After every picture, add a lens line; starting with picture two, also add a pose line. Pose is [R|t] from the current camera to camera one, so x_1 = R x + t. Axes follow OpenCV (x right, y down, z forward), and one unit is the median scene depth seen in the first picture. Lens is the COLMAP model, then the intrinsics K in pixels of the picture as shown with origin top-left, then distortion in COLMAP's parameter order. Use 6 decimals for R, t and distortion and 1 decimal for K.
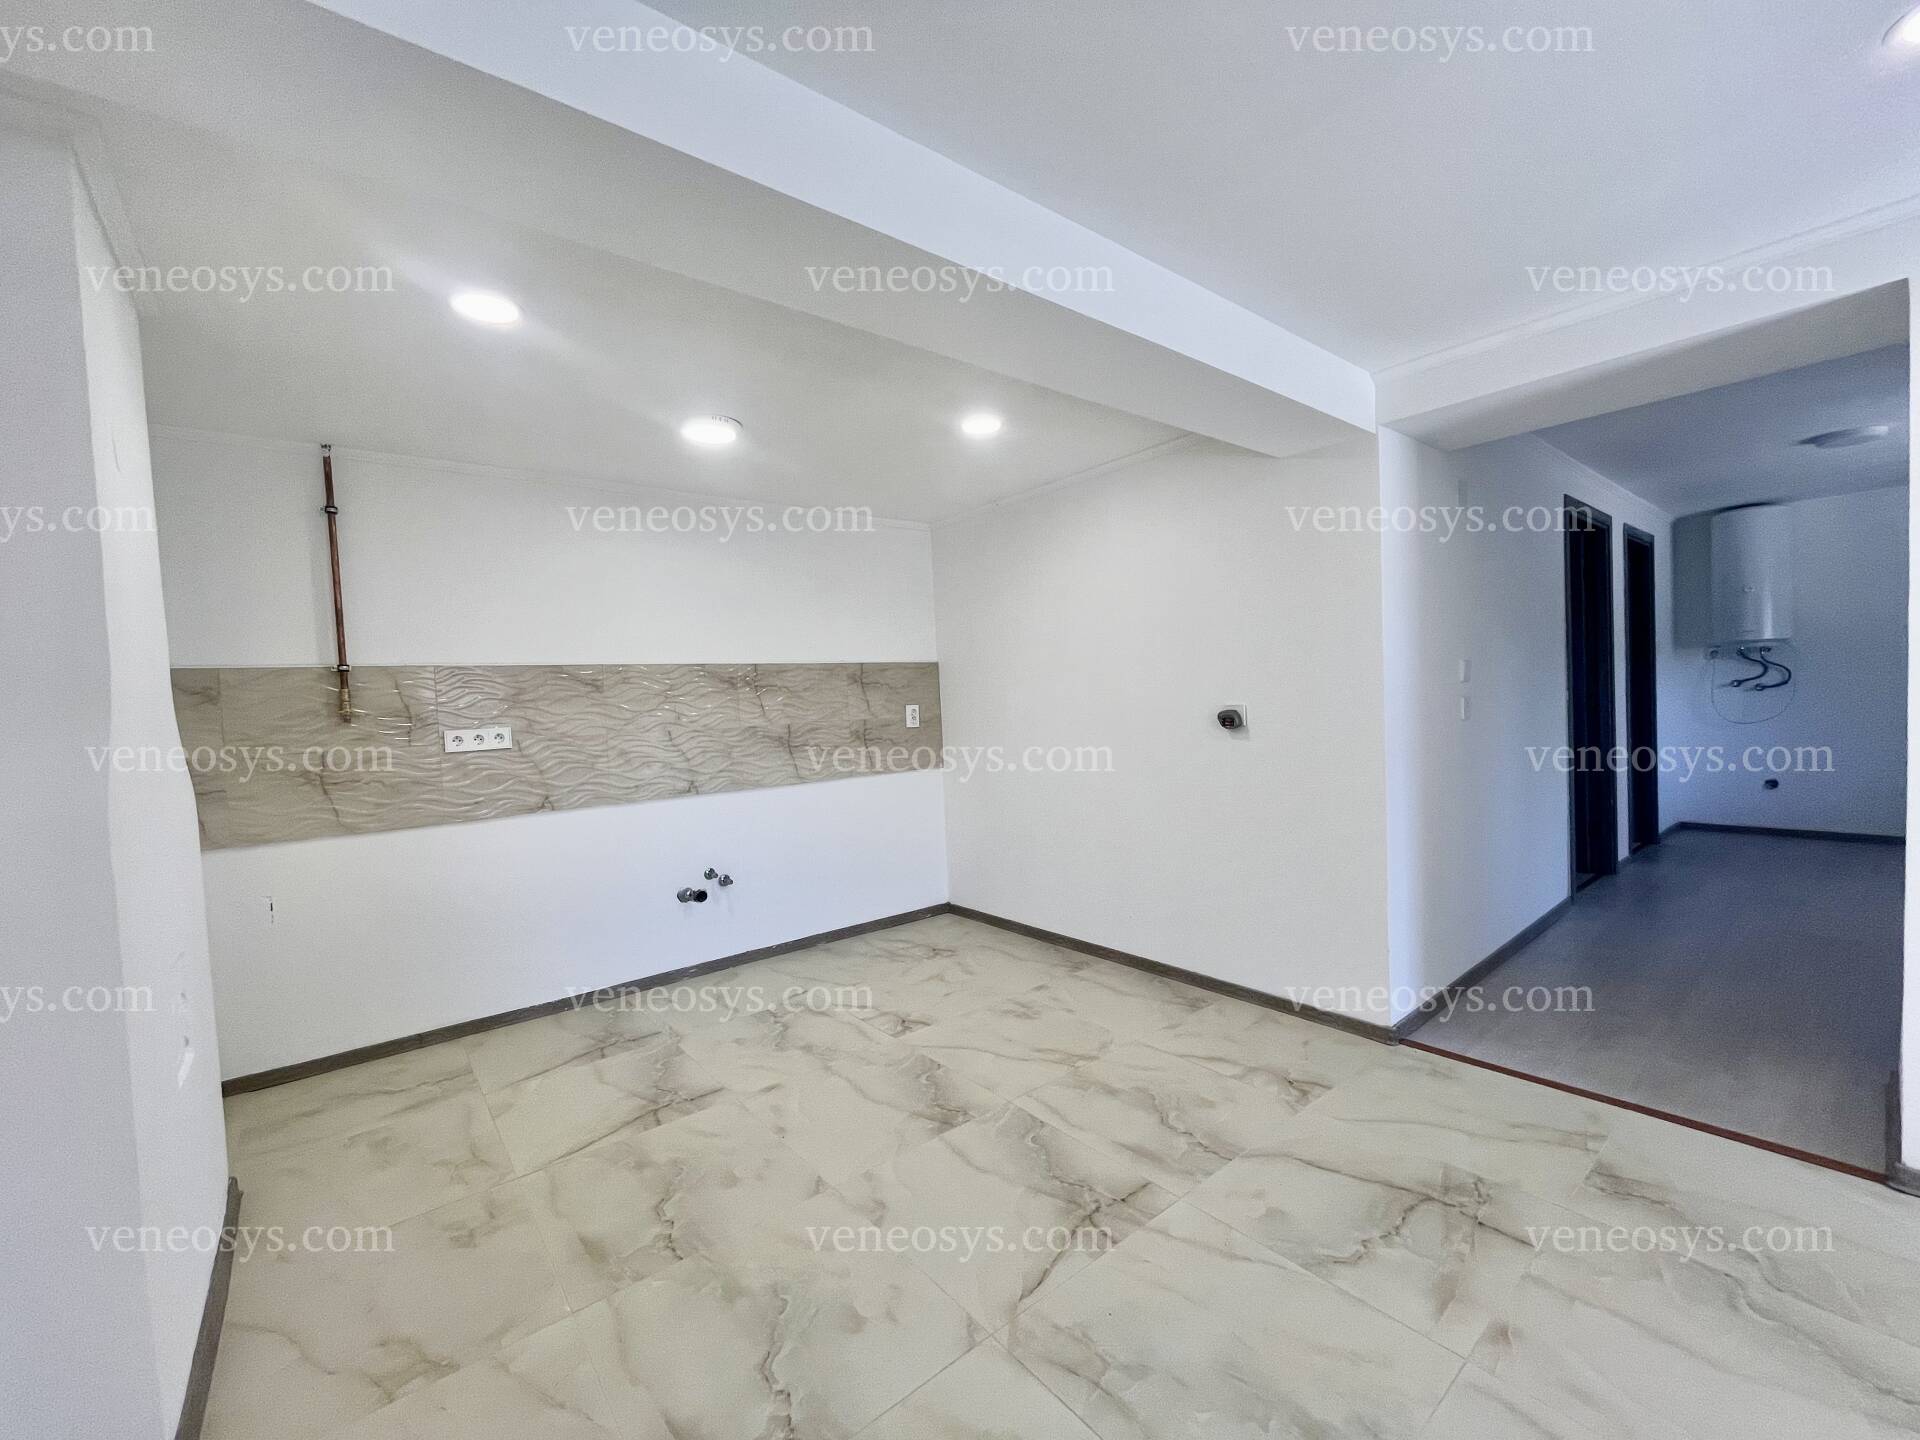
lens RADIAL K [[777.3, 0, 957.7], [0, 777.3, 721.5], [0, 0, 1]] dist [-0.004415, 0.000003]
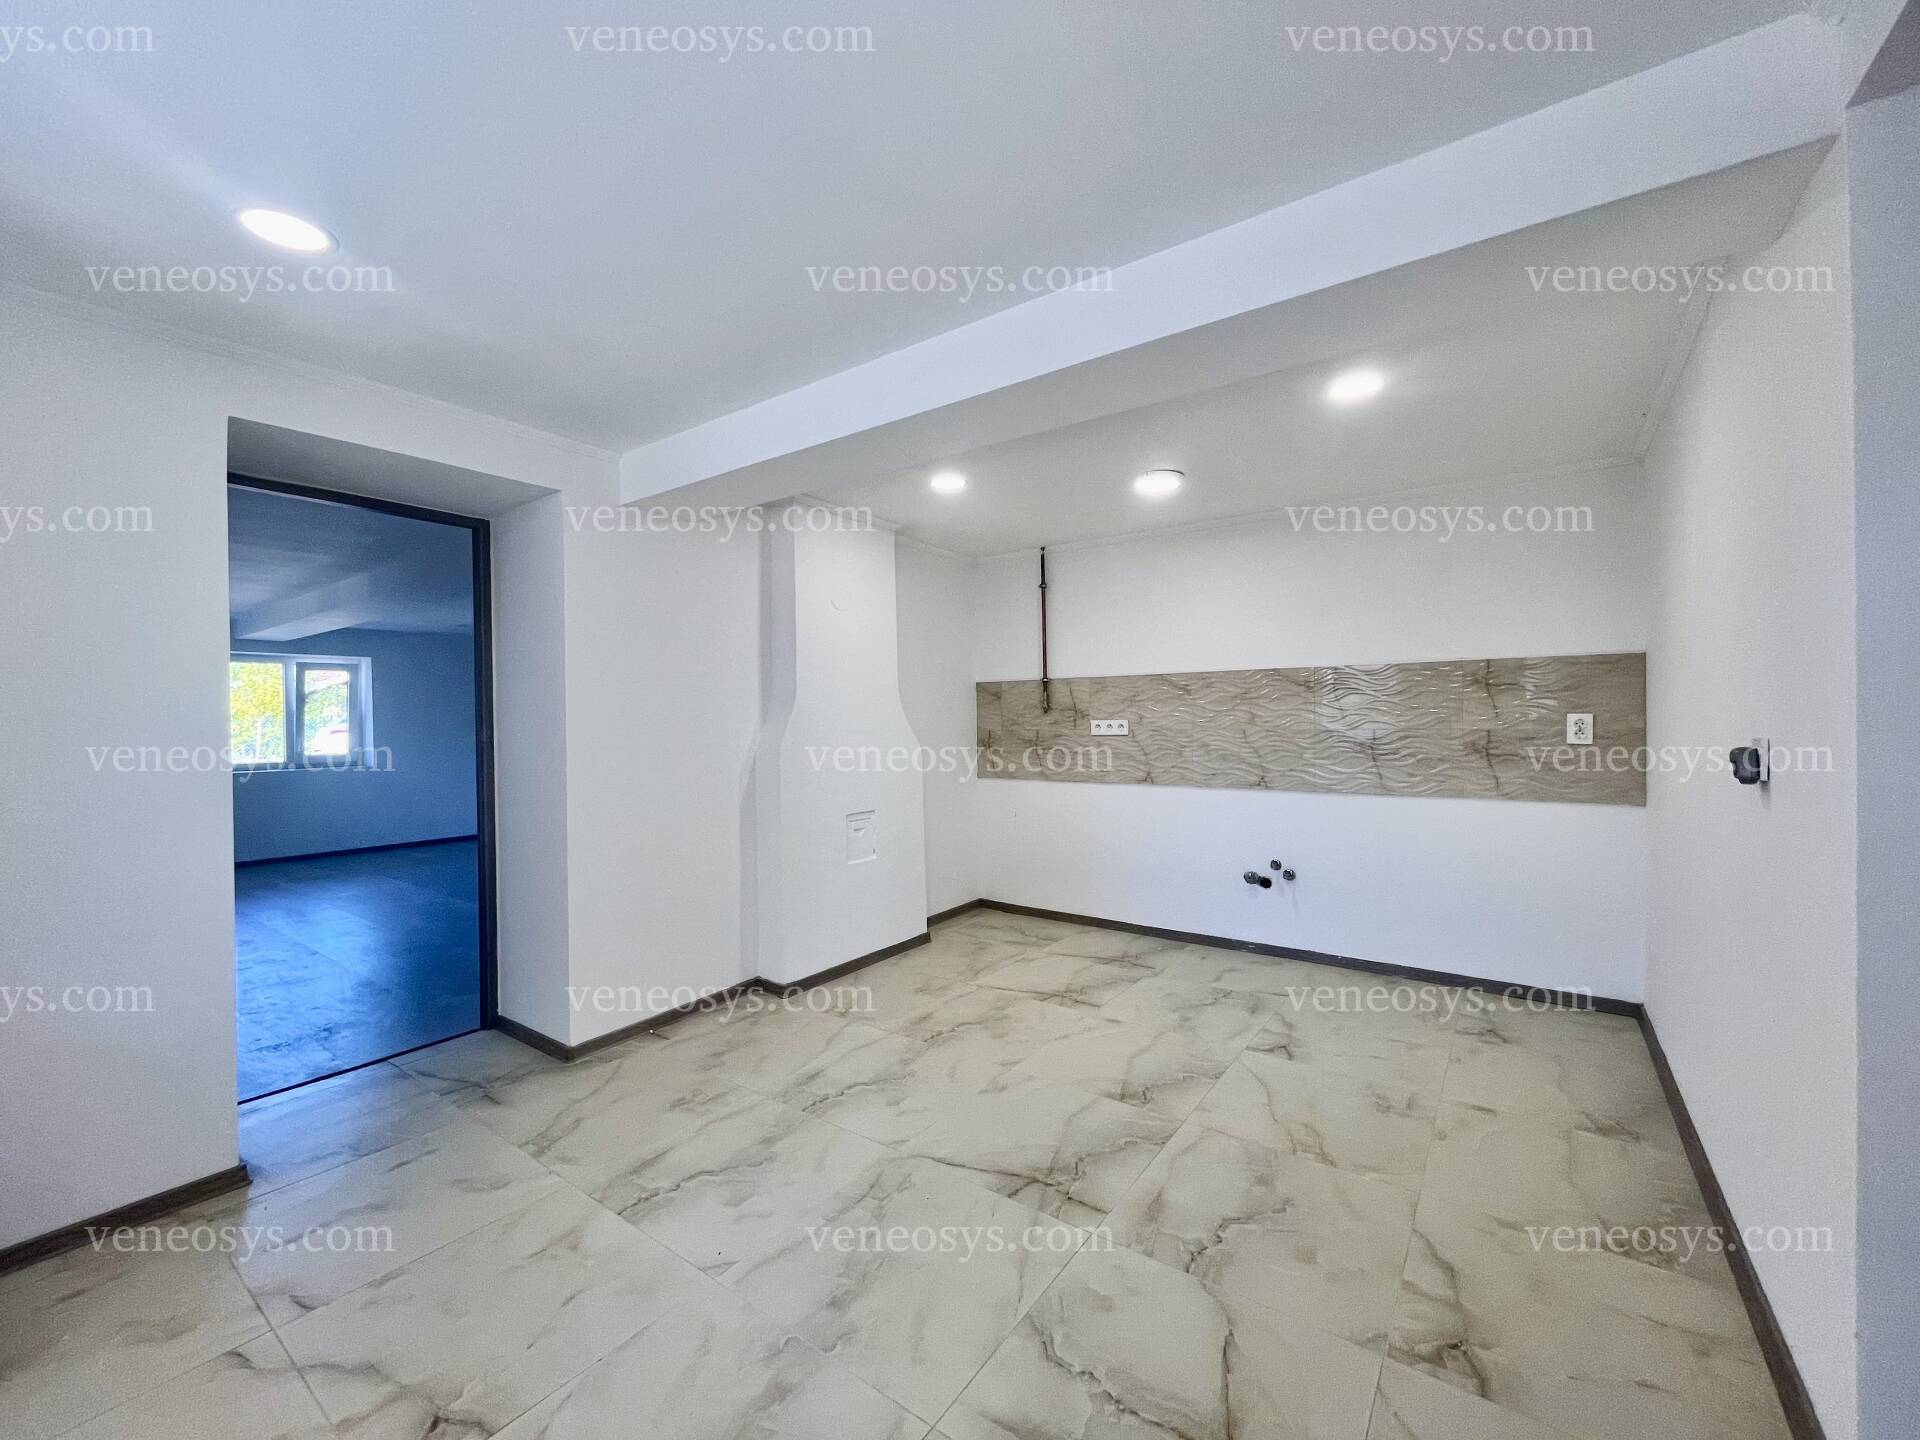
lens RADIAL K [[777.3, 0, 954.9], [0, 777.3, 720.8], [0, 0, 1]] dist [-0.004415, 0.000003]
pose [[0.257545, 0.045283, -0.965205, 0.758140], [-0.028472, 0.998823, 0.039264, -0.040619], [0.965847, 0.017369, 0.258532, 0.374815]]
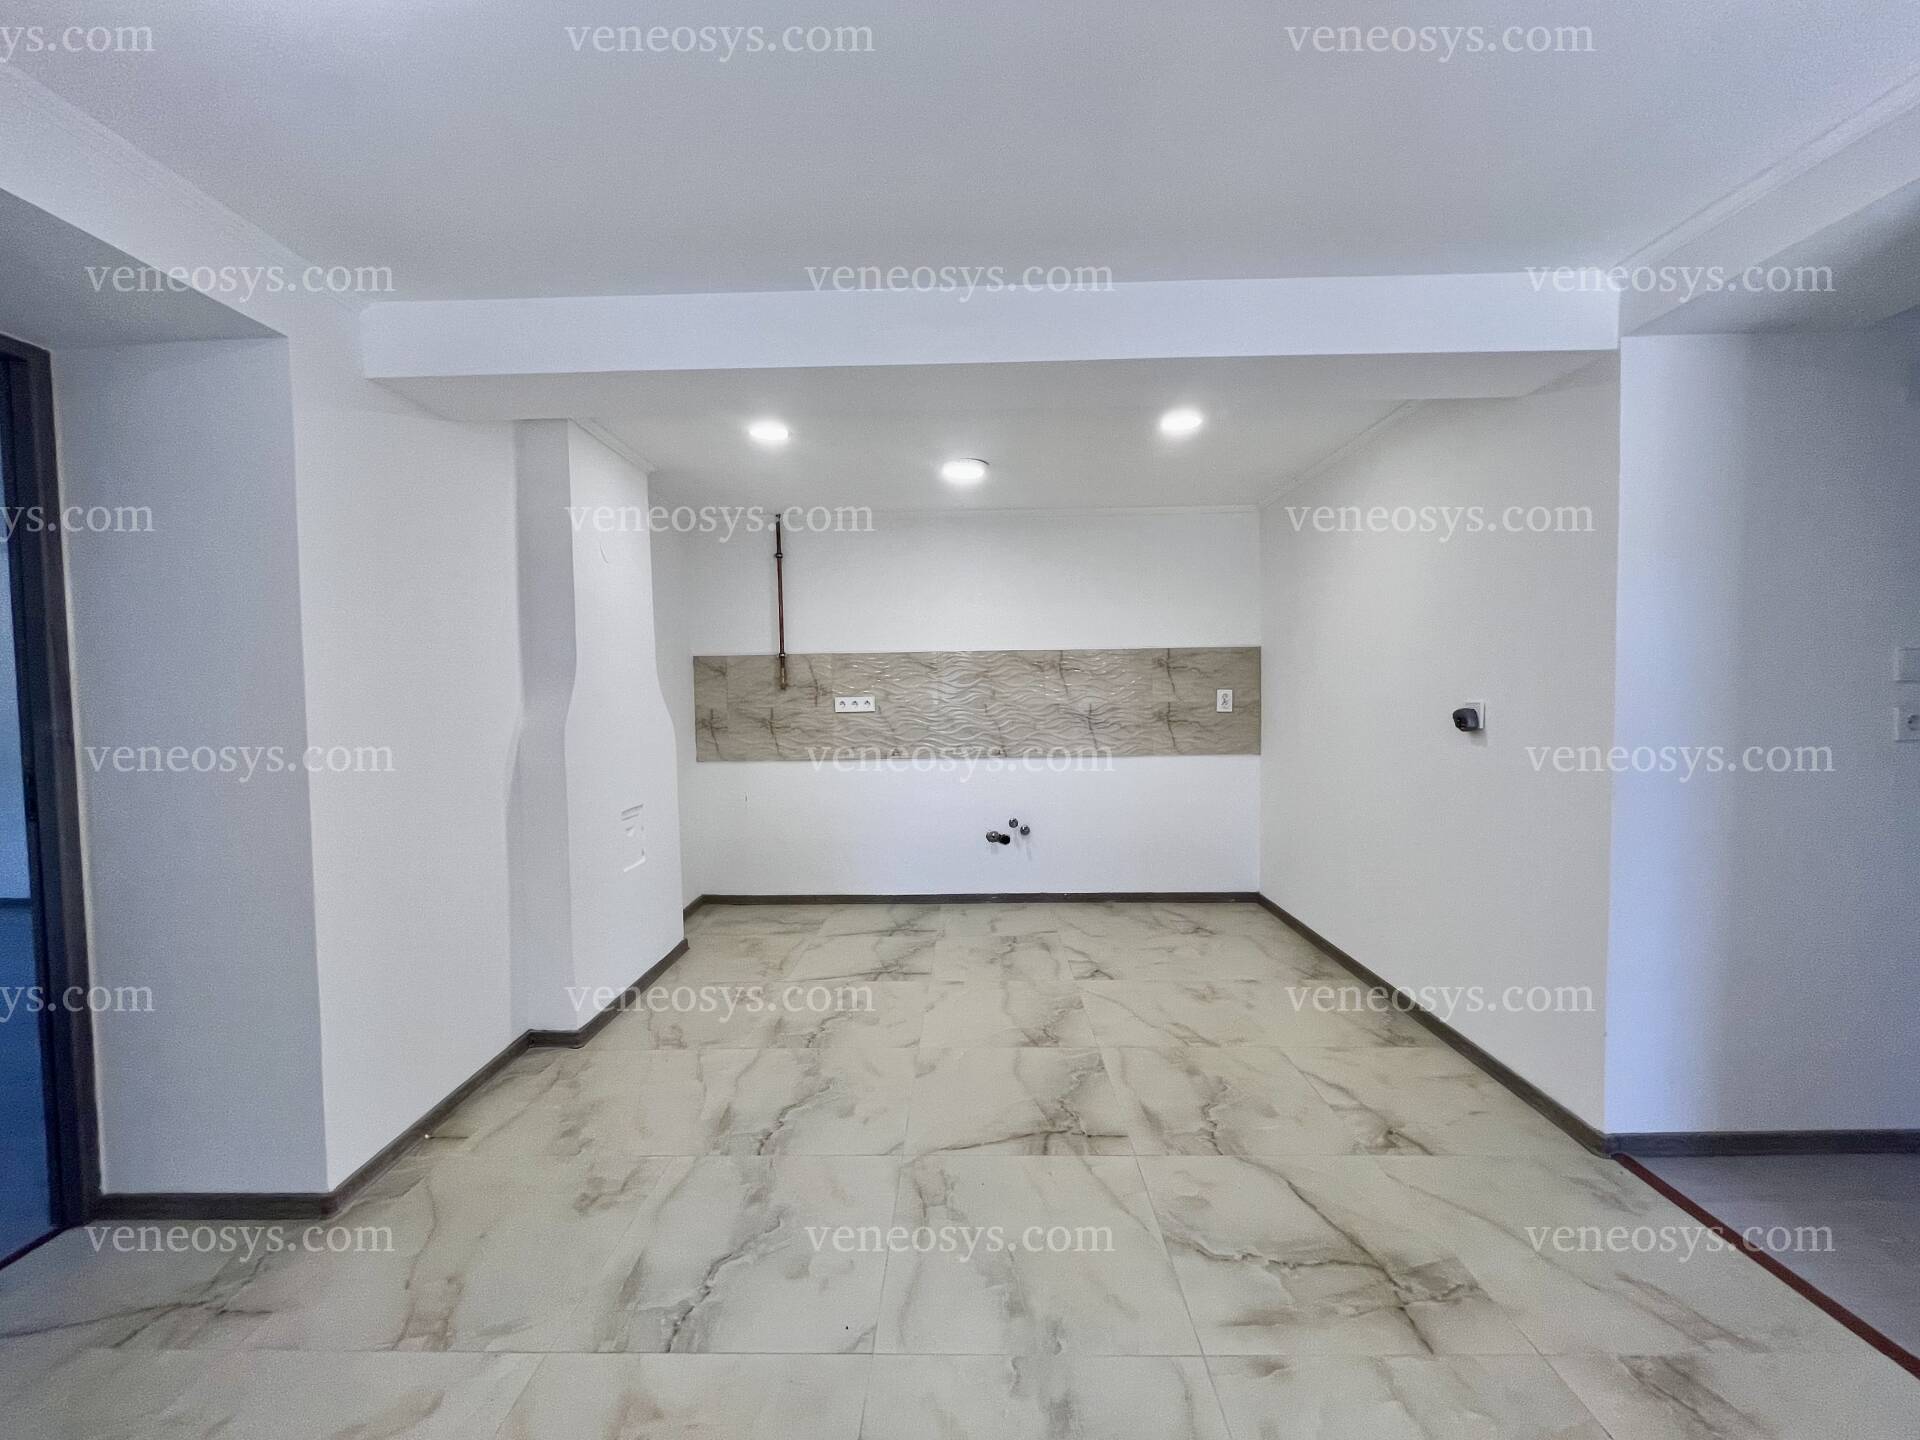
lens RADIAL K [[777.3, 0, 956.7], [0, 777.3, 722.7], [0, 0, 1]] dist [-0.004415, 0.000003]
pose [[0.764774, 0.059445, -0.641550, 0.496375], [-0.038424, 0.998170, 0.046684, -0.018940], [0.643151, -0.011051, 0.765659, 0.011789]]
